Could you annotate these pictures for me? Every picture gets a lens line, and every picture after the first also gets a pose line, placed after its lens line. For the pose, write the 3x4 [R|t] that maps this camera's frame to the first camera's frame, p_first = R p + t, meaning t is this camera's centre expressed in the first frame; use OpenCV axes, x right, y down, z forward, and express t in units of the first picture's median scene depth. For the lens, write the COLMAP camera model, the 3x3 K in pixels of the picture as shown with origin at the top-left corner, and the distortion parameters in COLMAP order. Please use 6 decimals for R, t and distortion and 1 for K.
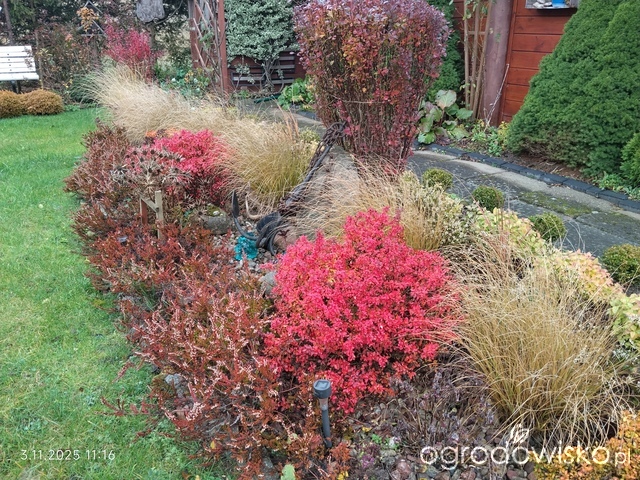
lens RADIAL K [[549.8, 0, 320.0], [0, 549.8, 240.0], [0, 0, 1]] dist [0.084135, -0.175965]
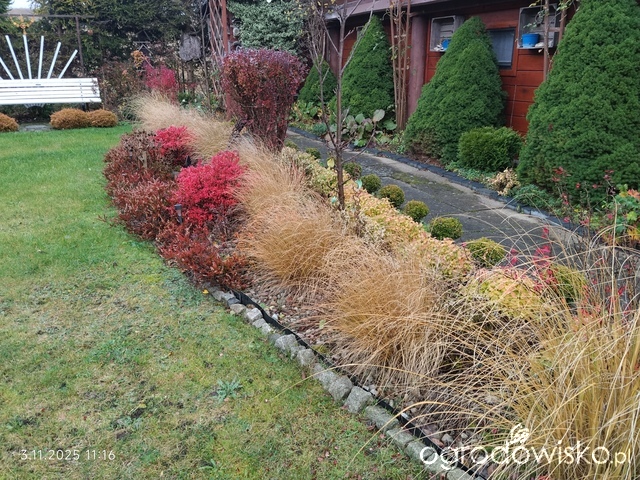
lens RADIAL K [[549.8, 0, 320.0], [0, 549.8, 240.0], [0, 0, 1]] dist [0.084135, -0.175965]
pose [[0.994247, 0.027406, -0.103547, 0.236147], [-0.033050, 0.998038, -0.053186, 0.135970], [0.101886, 0.056302, 0.993202, -0.377230]]
